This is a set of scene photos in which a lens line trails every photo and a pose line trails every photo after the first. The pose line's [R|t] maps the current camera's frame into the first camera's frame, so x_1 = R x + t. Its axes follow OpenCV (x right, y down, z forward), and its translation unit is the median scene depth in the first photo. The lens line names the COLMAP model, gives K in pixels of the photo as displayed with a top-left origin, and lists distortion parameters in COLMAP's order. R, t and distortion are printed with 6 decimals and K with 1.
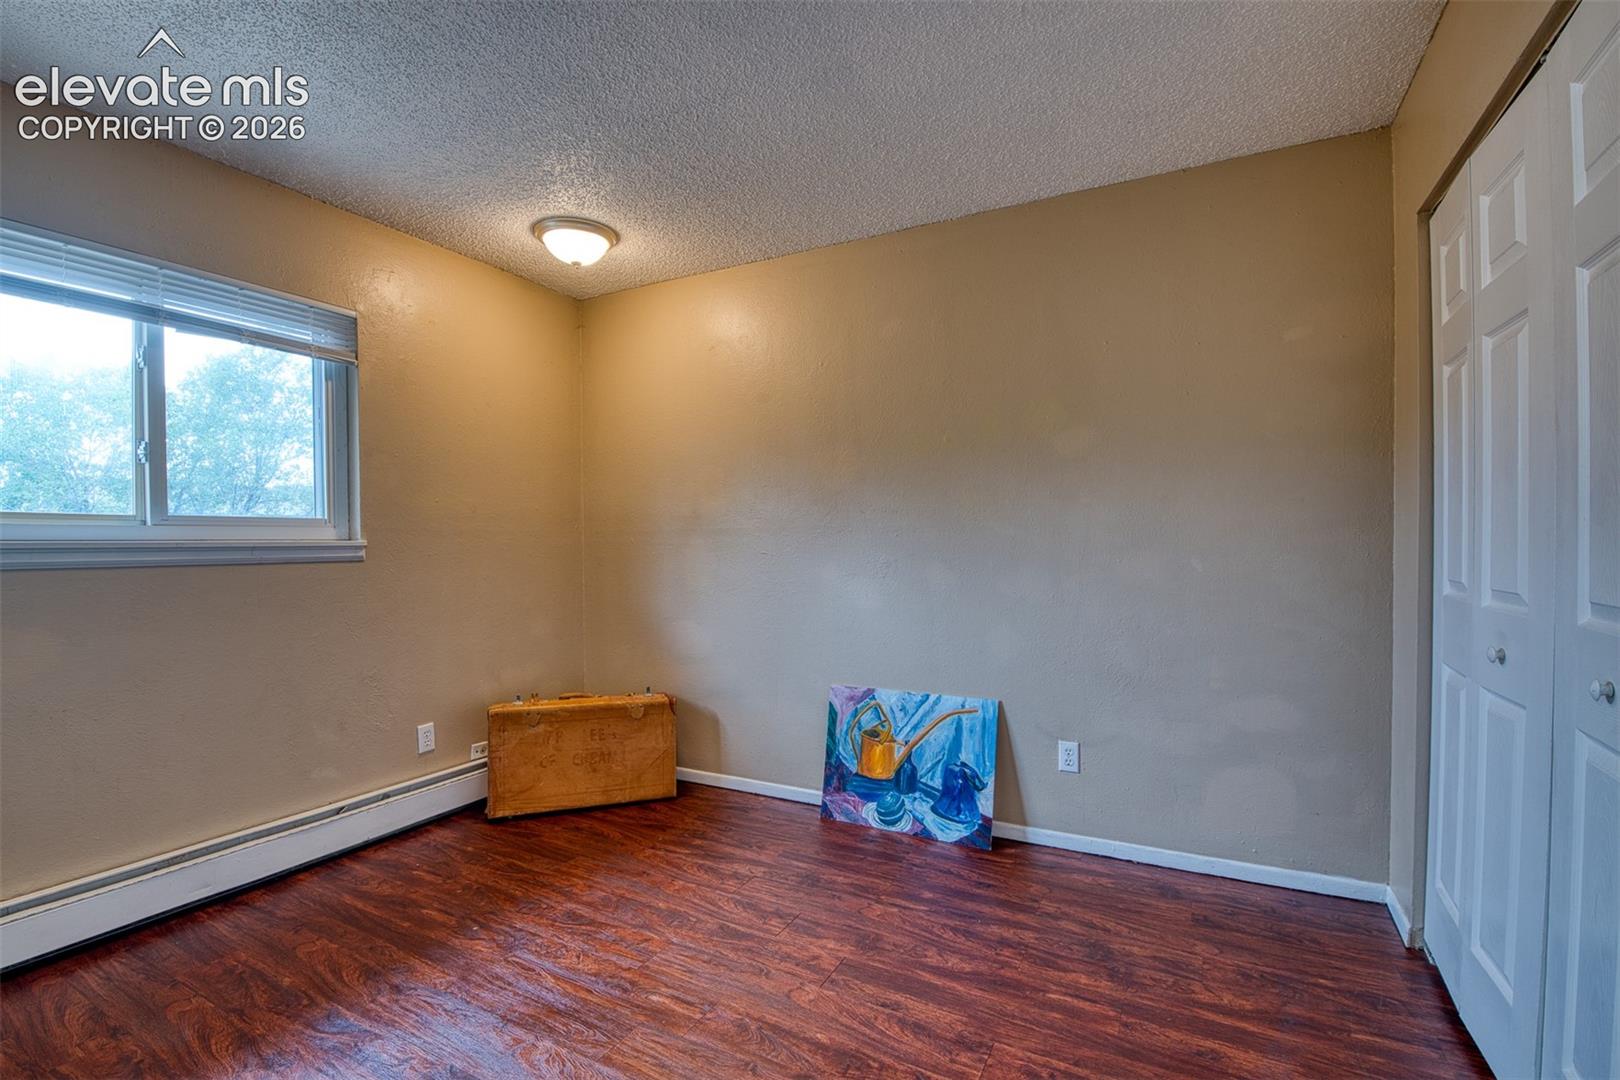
lens RADIAL K [[714.5, 0, 802.9], [0, 714.5, 544.8], [0, 0, 1]] dist [-0.009559, -0.007105]
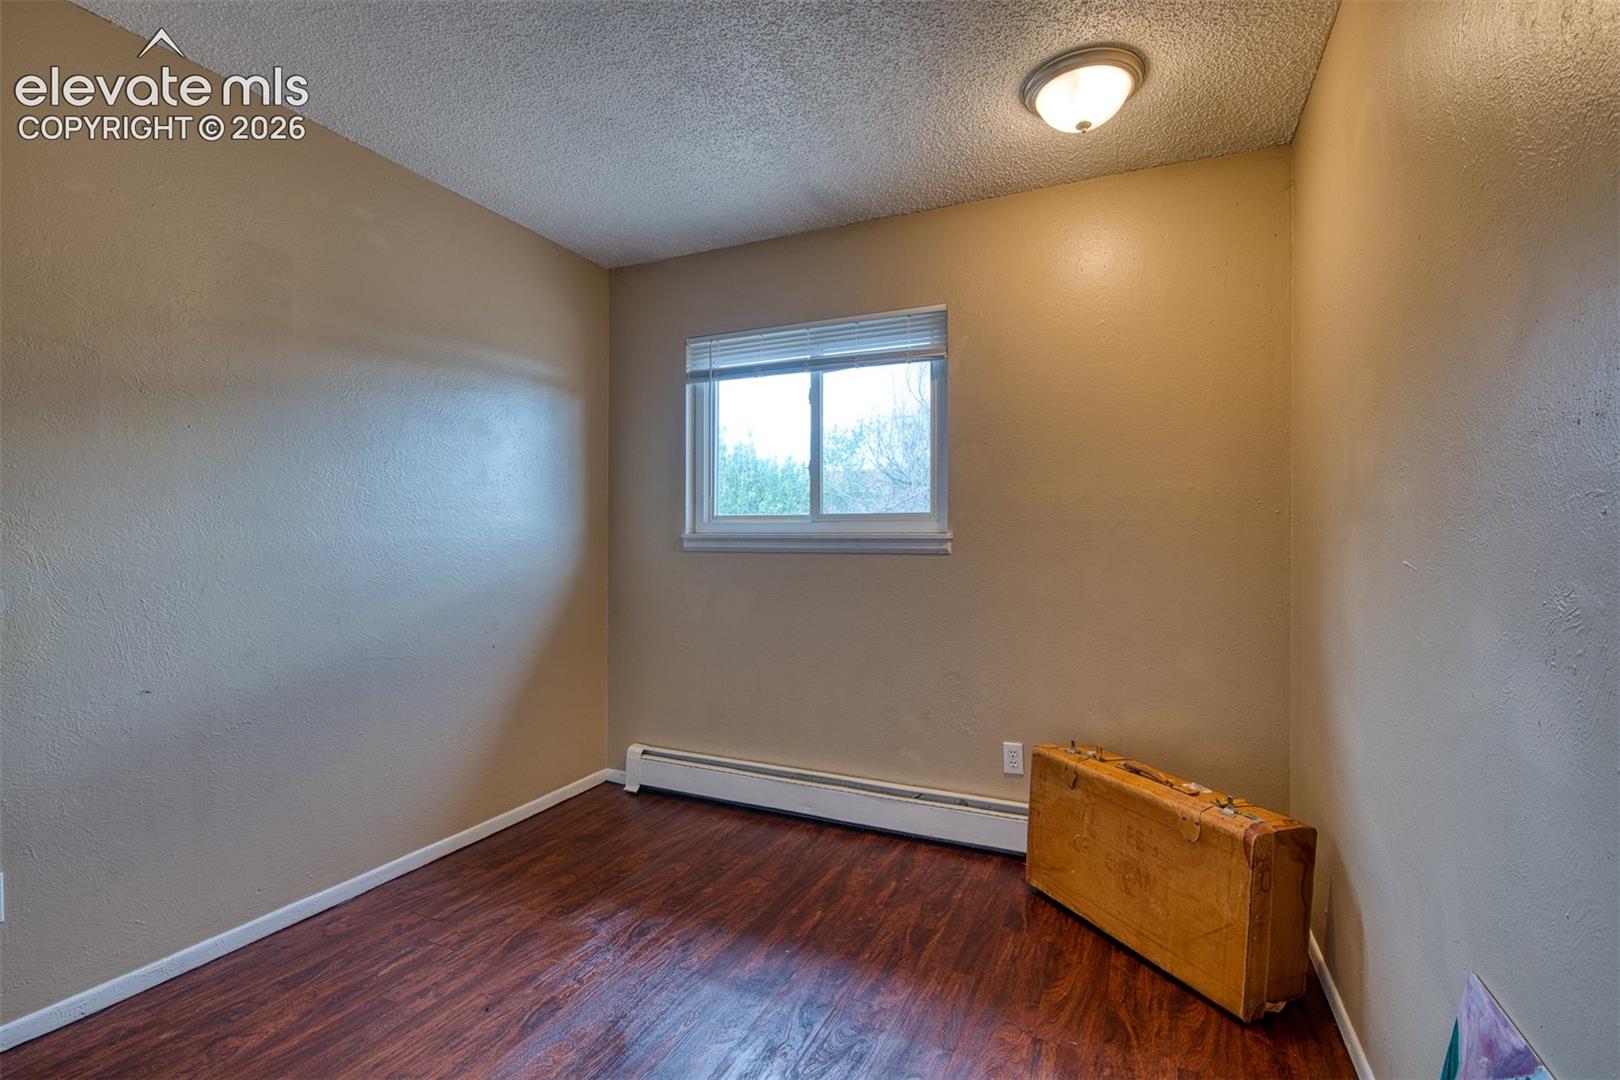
lens RADIAL K [[714.5, 0, 810.3], [0, 714.5, 538.6], [0, 0, 1]] dist [-0.009559, -0.007105]
pose [[0.082468, 0.002399, -0.996591, 0.381688], [-0.009578, 0.999953, 0.001614, 0.001276], [0.996548, 0.009412, 0.082487, 0.785959]]
